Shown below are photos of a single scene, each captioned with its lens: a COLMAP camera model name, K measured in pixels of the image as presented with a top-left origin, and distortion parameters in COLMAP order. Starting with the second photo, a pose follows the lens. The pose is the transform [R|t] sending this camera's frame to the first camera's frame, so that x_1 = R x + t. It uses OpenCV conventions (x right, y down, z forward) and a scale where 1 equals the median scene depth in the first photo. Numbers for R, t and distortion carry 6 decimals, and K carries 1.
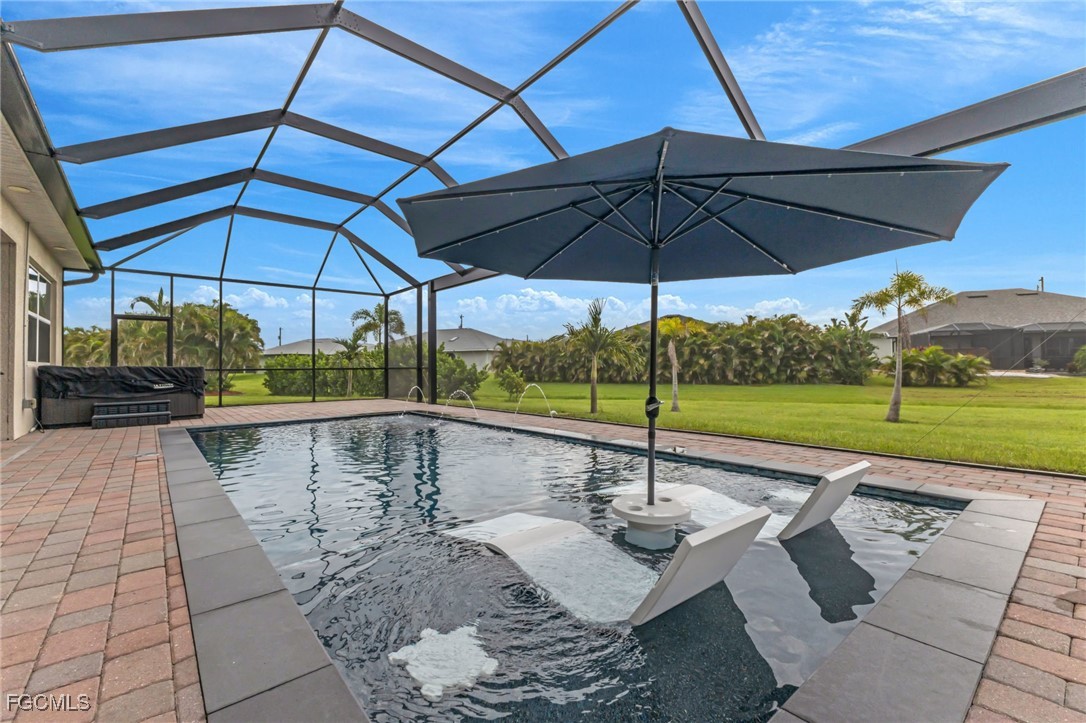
lens RADIAL K [[467.6, 0, 542.8], [0, 467.6, 357.3], [0, 0, 1]] dist [0.001939, -0.000140]
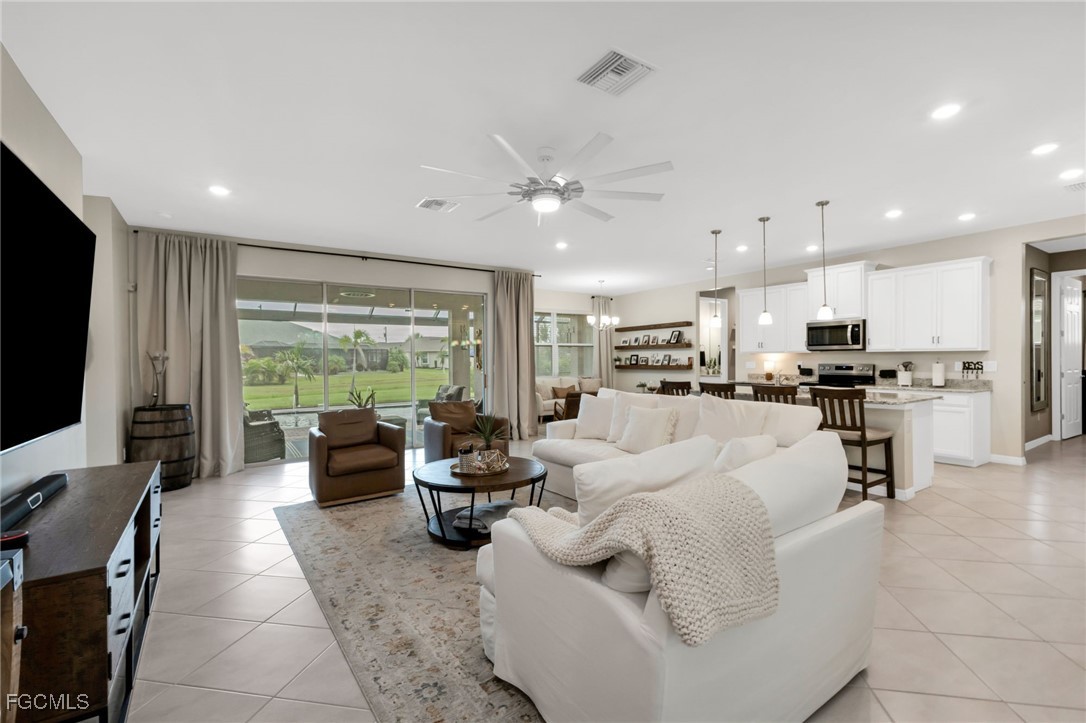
lens RADIAL K [[475.3, 0, 550.8], [0, 475.3, 362.7], [0, 0, 1]] dist [0.010107, -0.000330]
pose [[0.105893, -0.000084, 0.994378, -0.685680], [-0.011704, 0.999931, 0.001331, -0.022715], [-0.994309, -0.011779, 0.105884, -0.048854]]
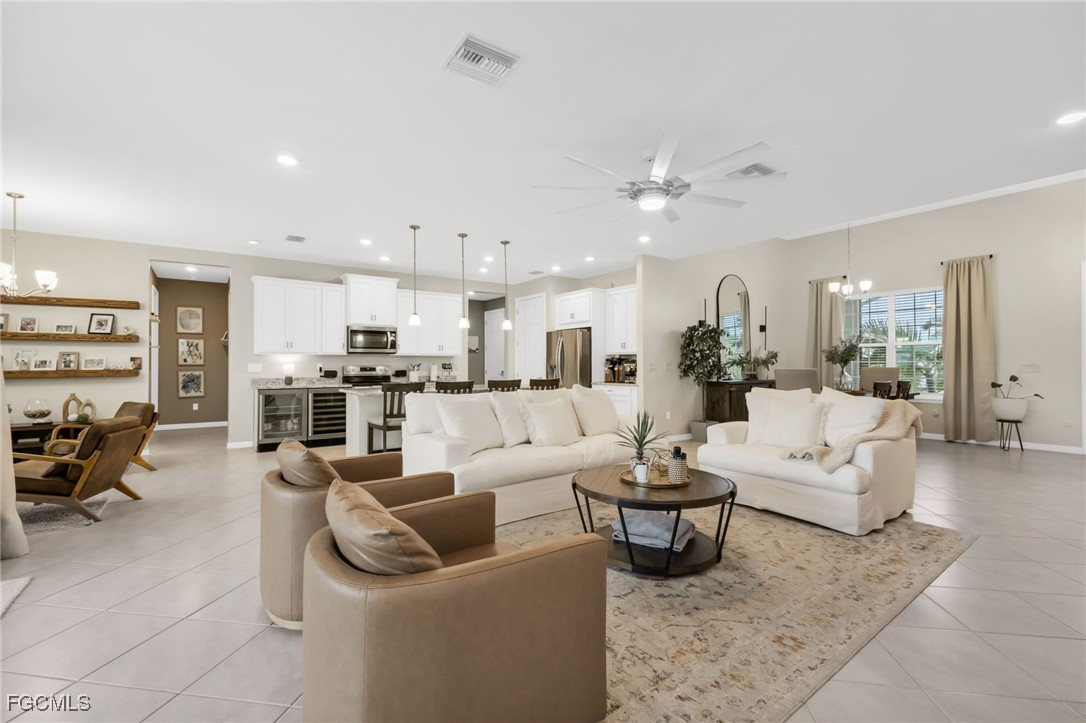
lens RADIAL K [[477.5, 0, 545.5], [0, 477.5, 358.0], [0, 0, 1]] dist [0.010126, -0.000671]
pose [[-0.996581, 0.011953, 0.081757, -0.495517], [0.009403, 0.999459, -0.031504, -0.016648], [-0.082089, -0.030627, -0.996154, 0.145135]]
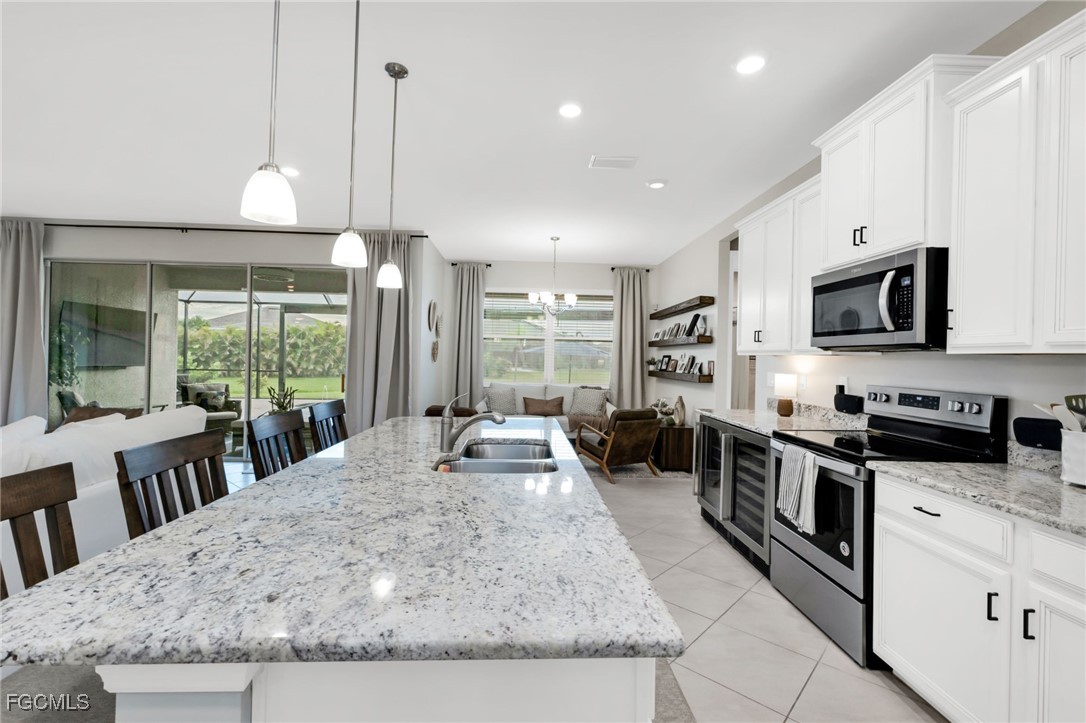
lens RADIAL K [[483.6, 0, 541.3], [0, 483.6, 356.8], [0, 0, 1]] dist [0.013390, -0.001452]
pose [[0.613713, 0.022427, 0.789210, -0.474316], [-0.041102, 0.999149, 0.003569, -0.028346], [-0.788458, -0.034629, 0.614113, -0.221802]]
